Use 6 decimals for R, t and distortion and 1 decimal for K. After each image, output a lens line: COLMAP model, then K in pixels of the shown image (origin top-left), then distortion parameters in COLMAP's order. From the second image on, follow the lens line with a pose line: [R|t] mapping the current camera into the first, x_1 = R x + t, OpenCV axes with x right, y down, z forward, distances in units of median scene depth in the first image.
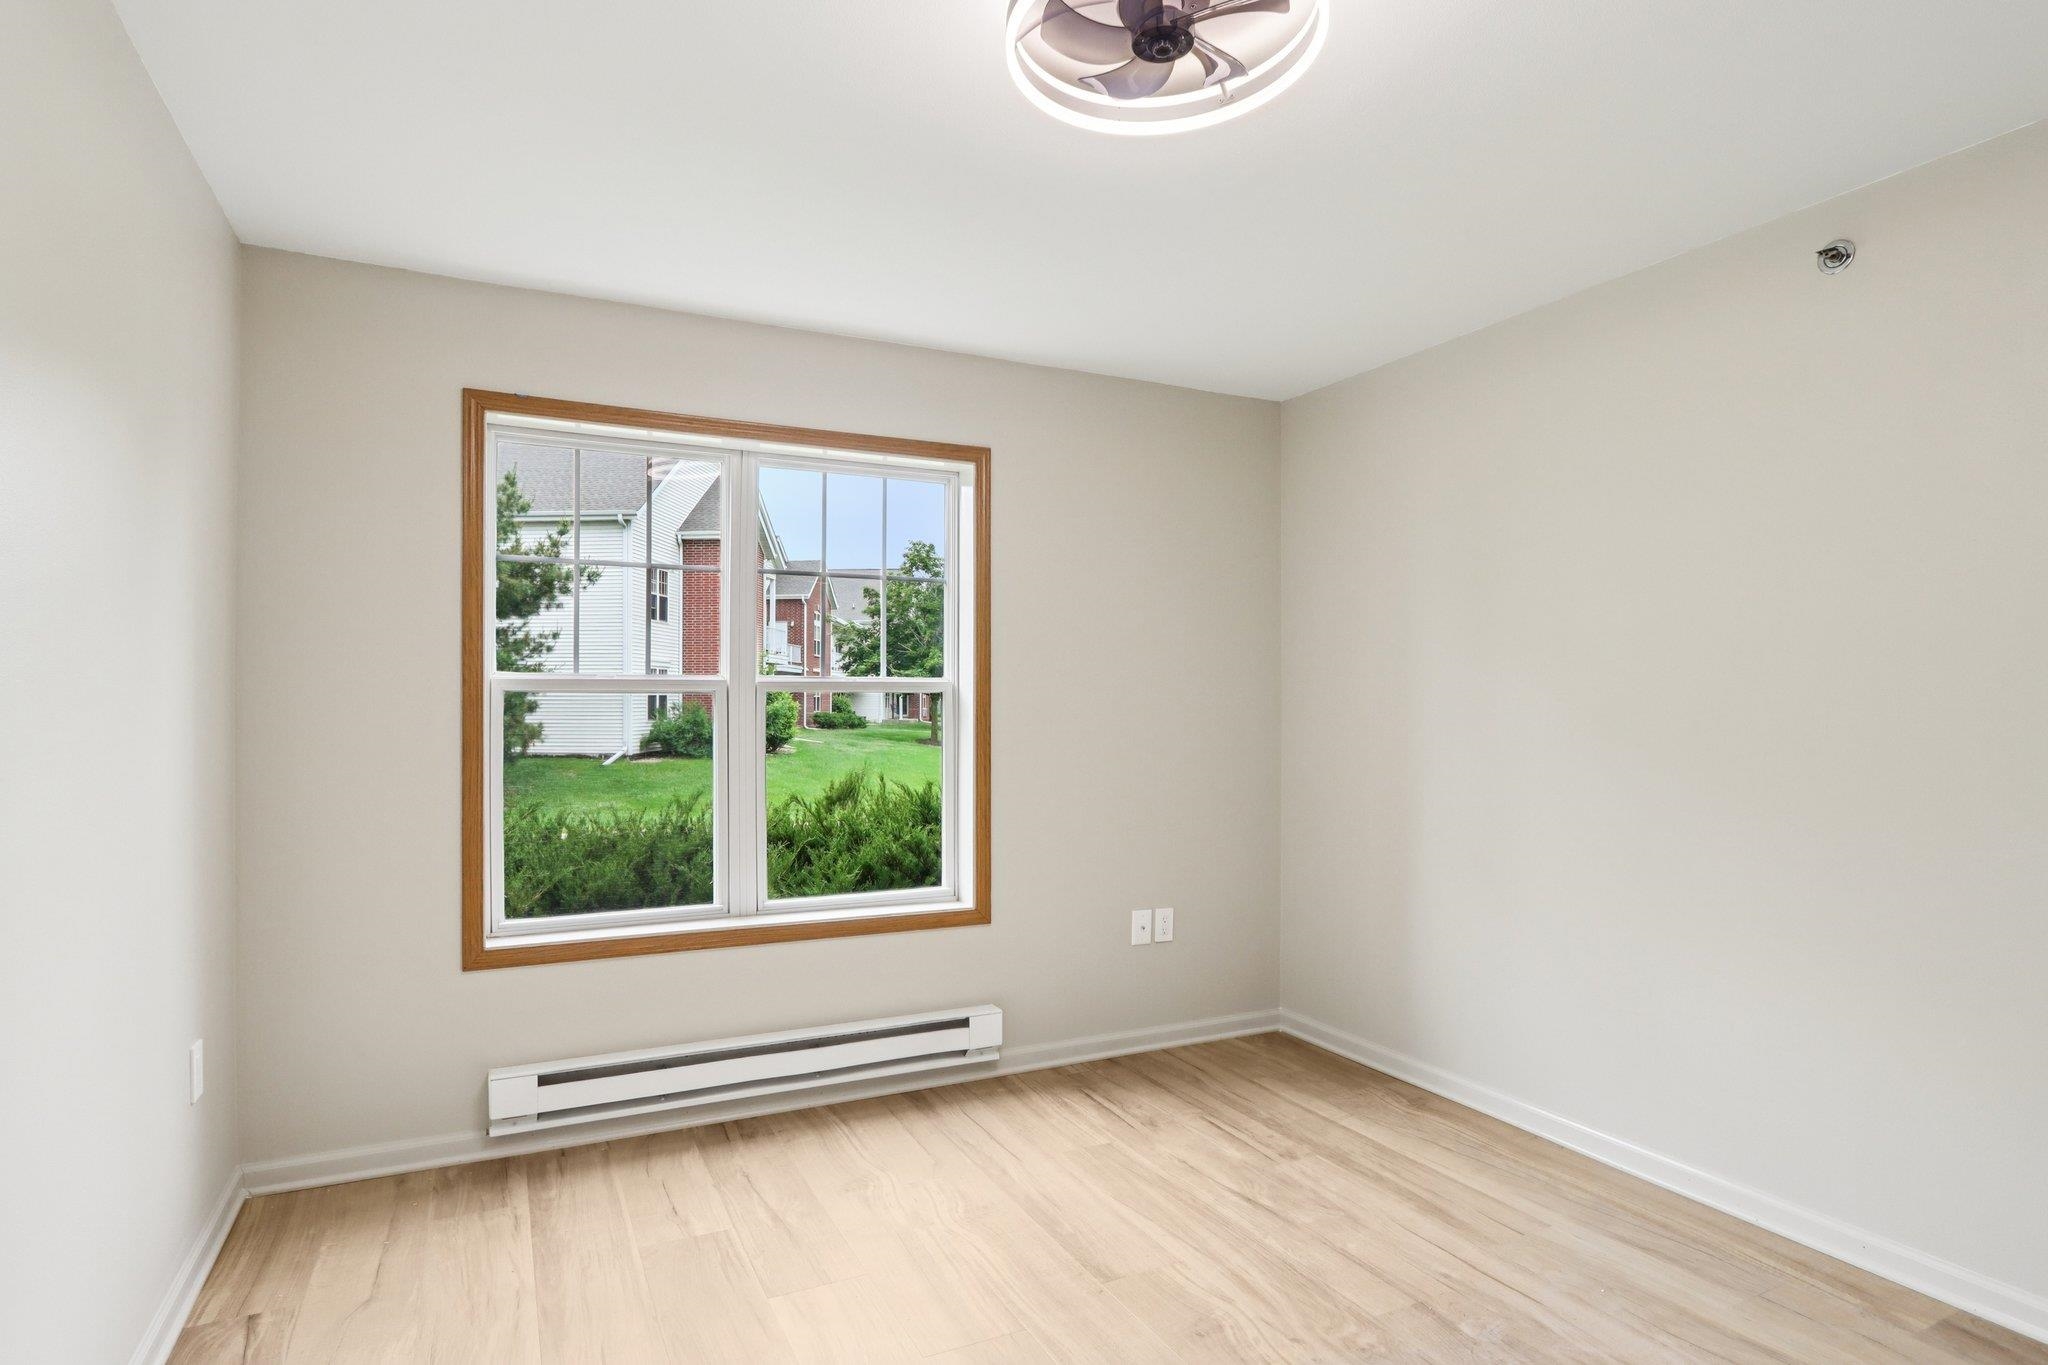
lens RADIAL K [[1062.8, 0, 1023.5], [0, 1062.8, 696.7], [0, 0, 1]] dist [-0.027669, 0.019040]
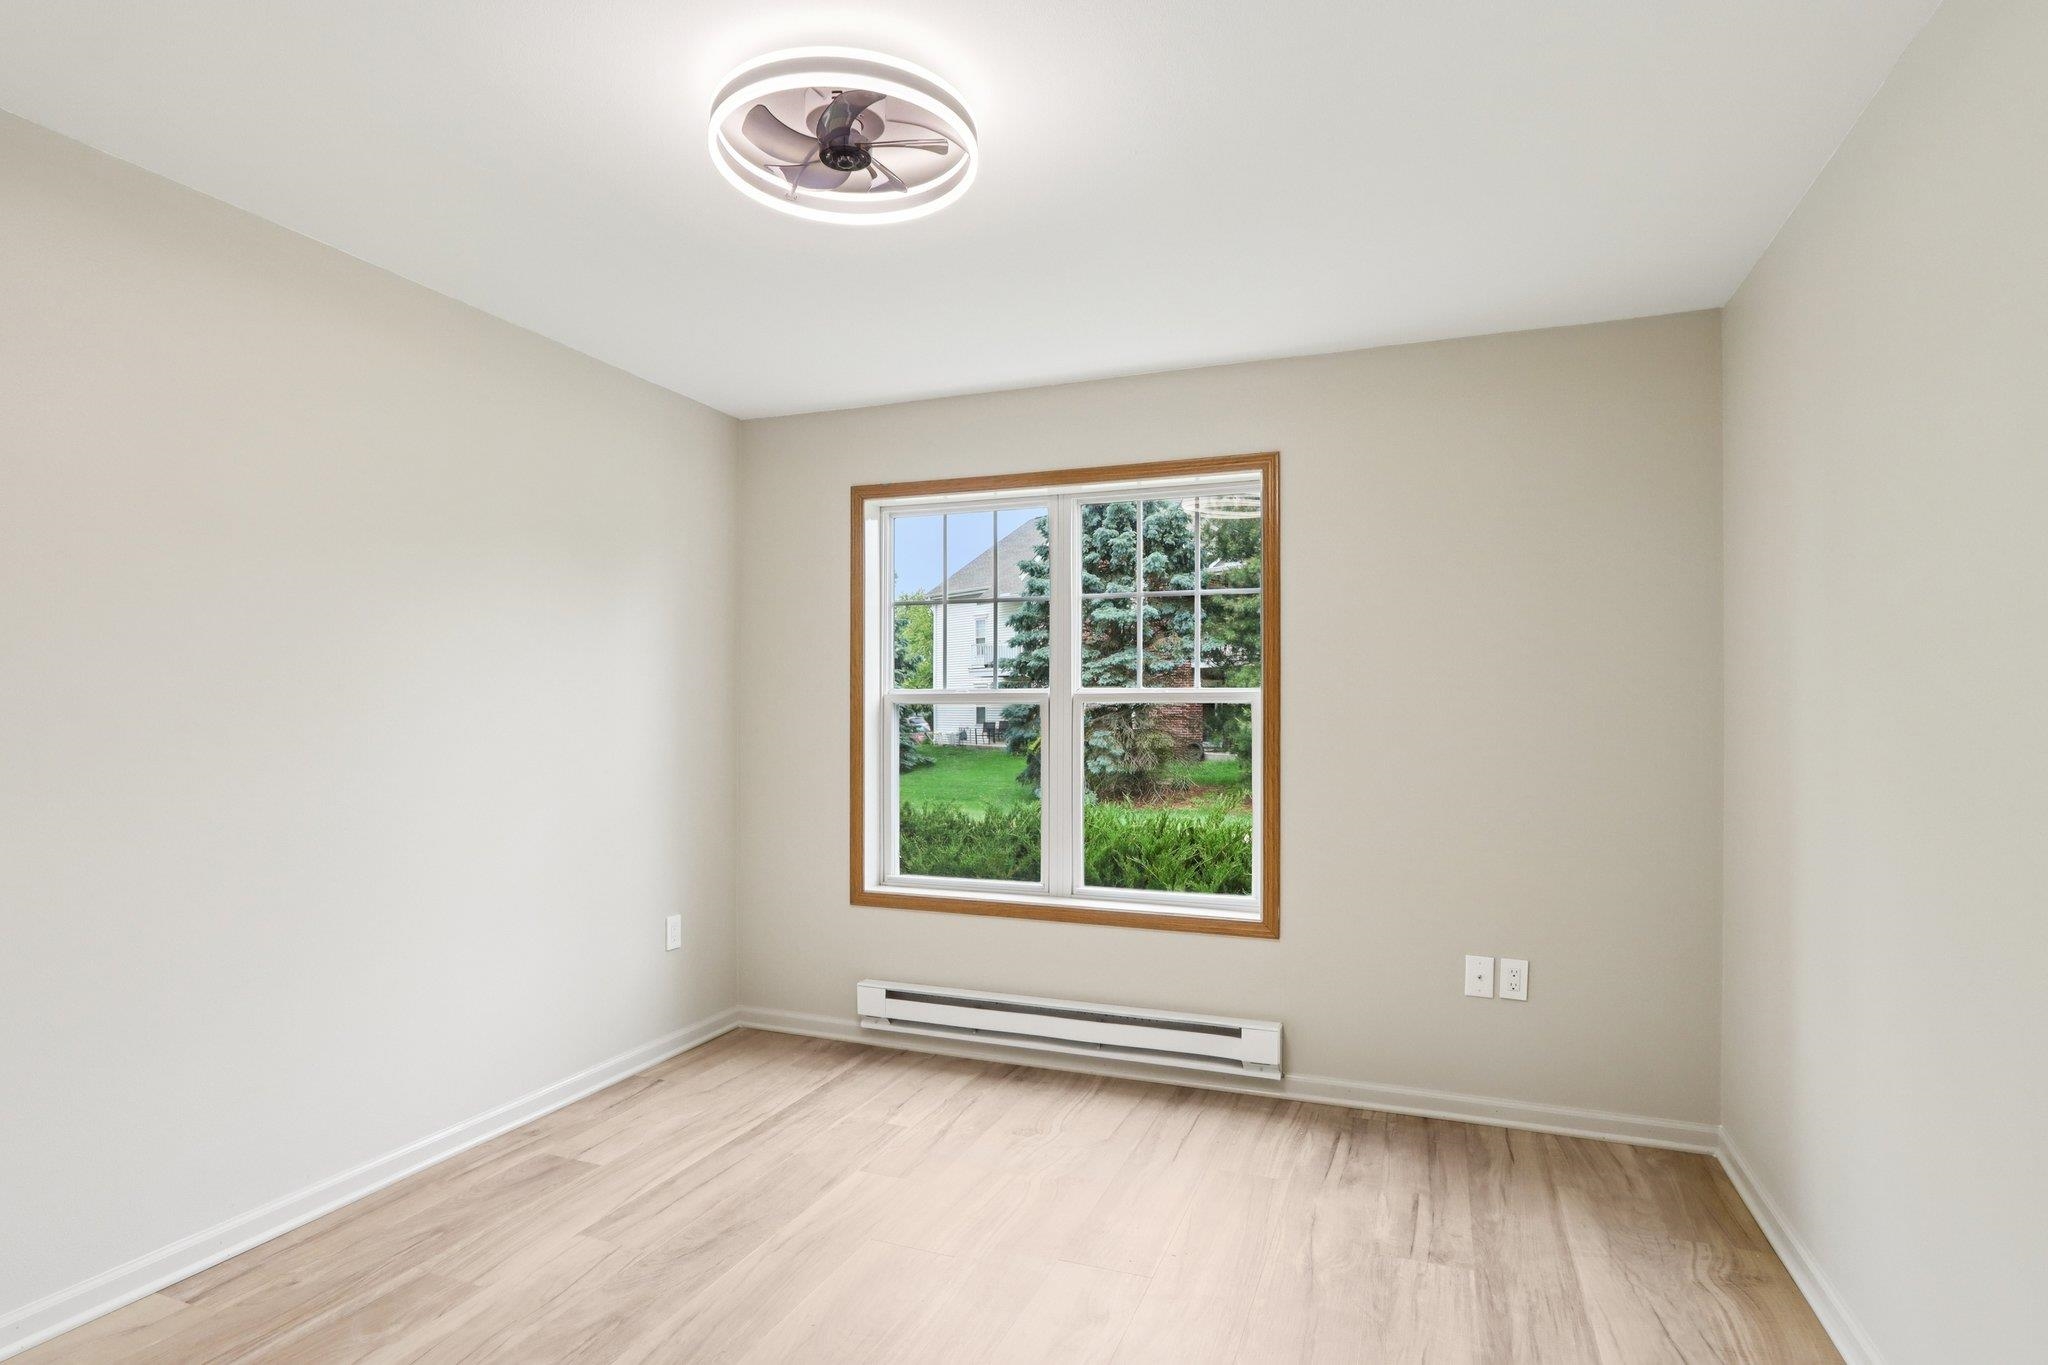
lens RADIAL K [[1060.8, 0, 1001.9], [0, 1060.8, 713.5], [0, 0, 1]] dist [-0.013106, 0.000546]
pose [[0.682855, -0.000844, -0.730554, 0.570243], [-0.000151, 0.999999, -0.001297, 0.008462], [0.730554, 0.000996, 0.682854, 0.169284]]
